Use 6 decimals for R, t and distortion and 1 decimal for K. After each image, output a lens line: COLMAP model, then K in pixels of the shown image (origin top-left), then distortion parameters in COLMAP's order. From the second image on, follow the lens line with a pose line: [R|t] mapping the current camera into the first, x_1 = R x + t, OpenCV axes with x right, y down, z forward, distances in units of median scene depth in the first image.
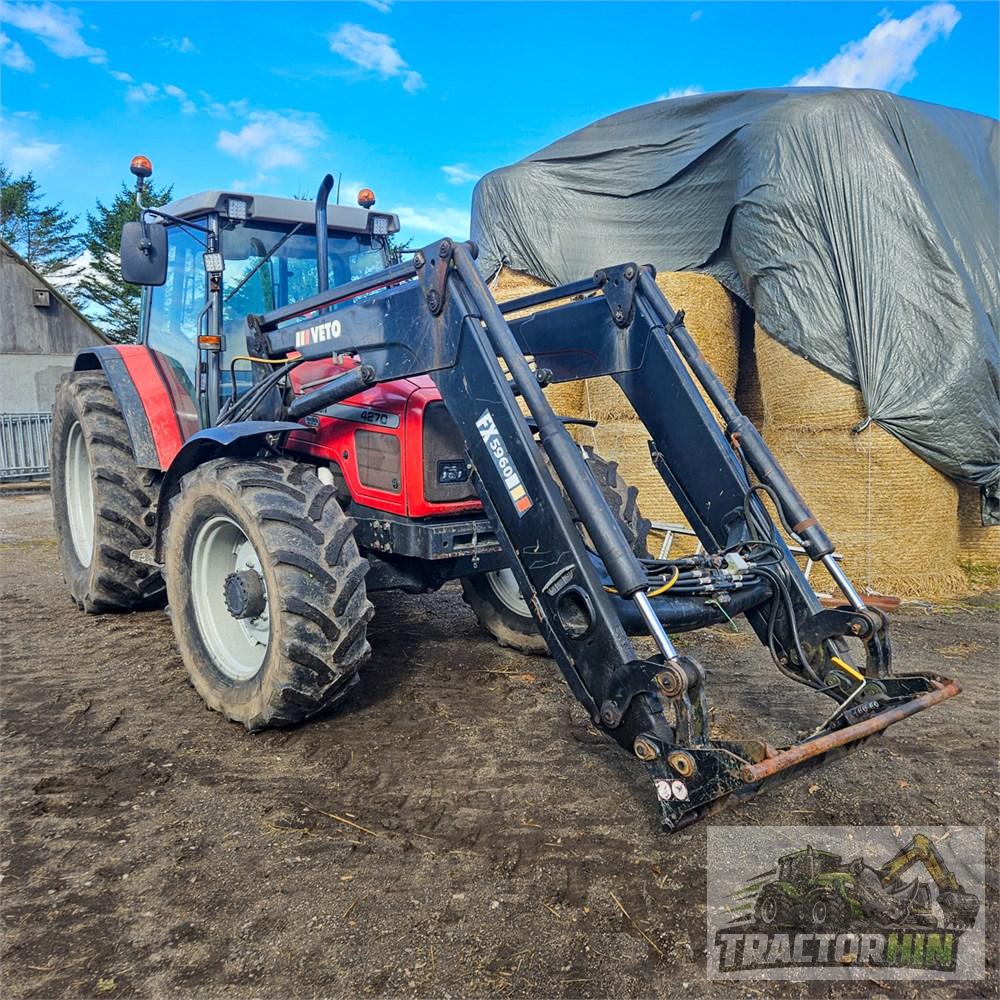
lens RADIAL K [[894.4, 0, 480.6], [0, 894.4, 506.3], [0, 0, 1]] dist [0.050332, -0.023339]
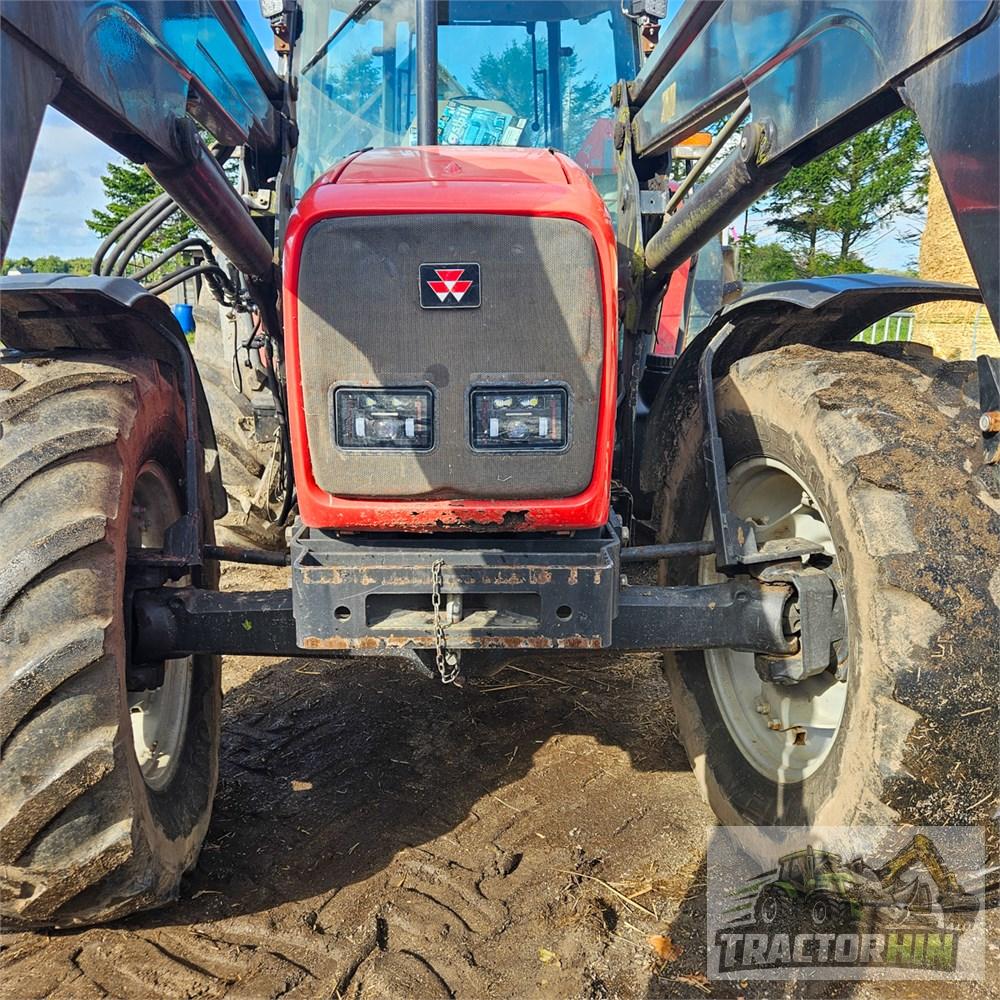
lens RADIAL K [[894.4, 0, 480.6], [0, 894.4, 506.3], [0, 0, 1]] dist [0.050332, -0.023339]
pose [[0.815768, 0.138741, -0.561492, 0.189021], [-0.071861, 0.987594, 0.139624, -0.051865], [0.573897, -0.073552, 0.815618, 0.655809]]
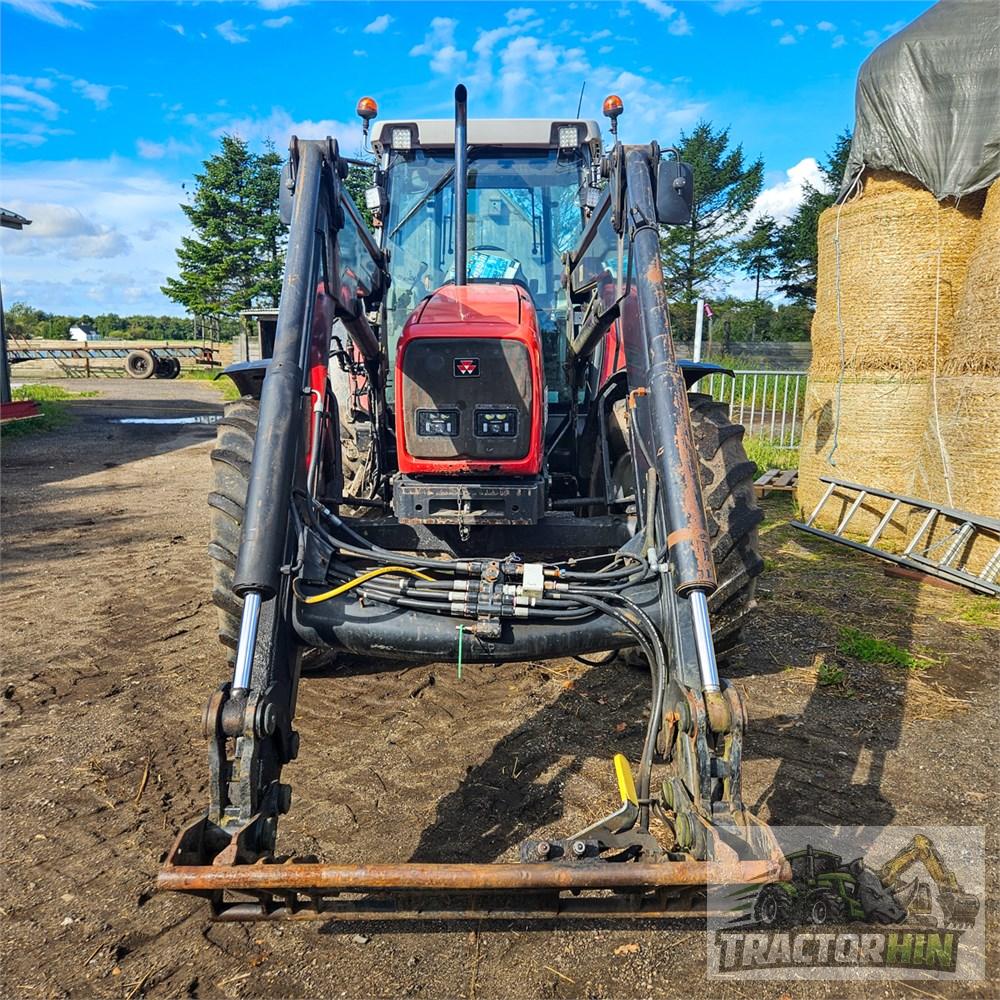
lens RADIAL K [[889.9, 0, 492.6], [0, 889.9, 493.0], [0, 0, 1]] dist [0.074136, -0.056553]
pose [[0.799541, 0.103901, -0.591557, 0.464757], [-0.078080, 0.994546, 0.069151, -0.032214], [0.595515, -0.009100, 0.803293, 0.321785]]
